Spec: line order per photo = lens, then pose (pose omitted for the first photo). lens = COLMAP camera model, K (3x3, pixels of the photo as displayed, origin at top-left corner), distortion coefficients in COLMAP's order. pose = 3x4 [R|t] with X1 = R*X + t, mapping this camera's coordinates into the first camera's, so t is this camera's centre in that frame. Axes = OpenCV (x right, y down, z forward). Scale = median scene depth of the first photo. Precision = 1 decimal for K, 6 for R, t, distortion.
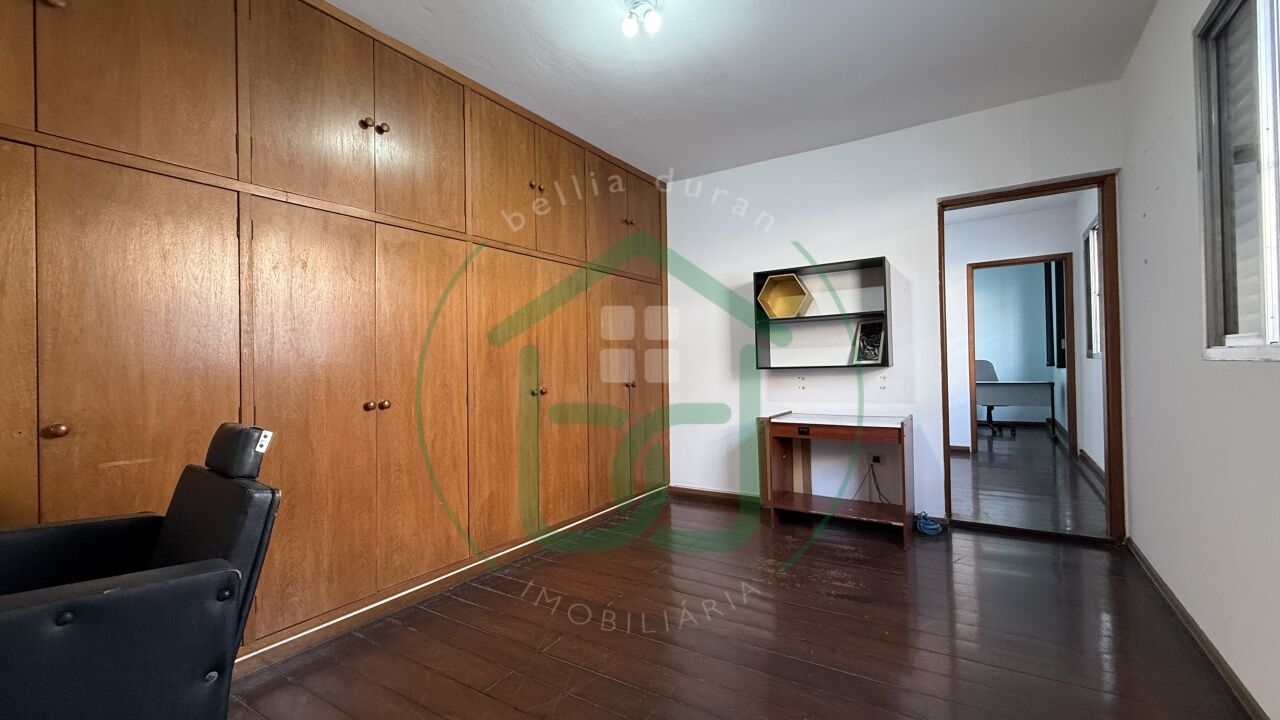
lens RADIAL K [[509.9, 0, 636.9], [0, 509.9, 360.2], [0, 0, 1]] dist [0.000487, 0.000006]
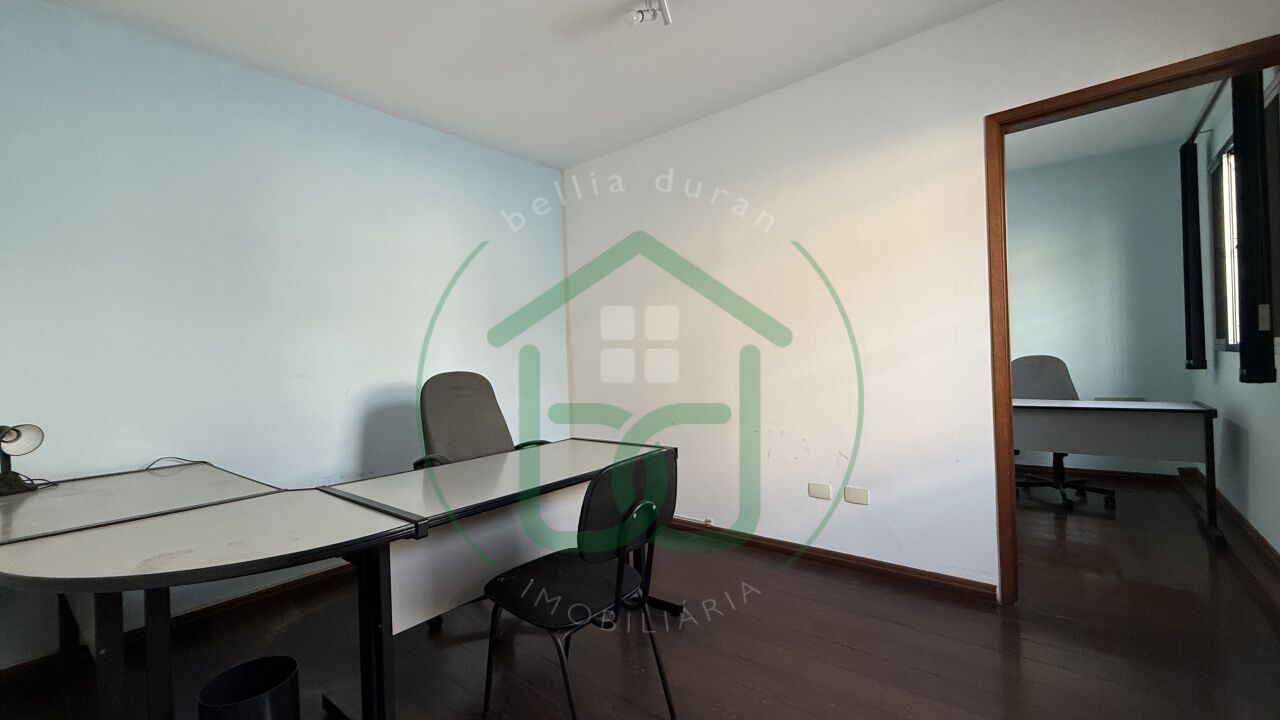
lens RADIAL K [[509.9, 0, 636.9], [0, 509.9, 360.2], [0, 0, 1]] dist [0.000487, 0.000006]
pose [[0.994607, -0.020970, -0.101572, 0.114670], [0.023284, 0.999495, 0.021643, -0.006392], [0.101066, -0.023892, 0.994593, 0.159104]]
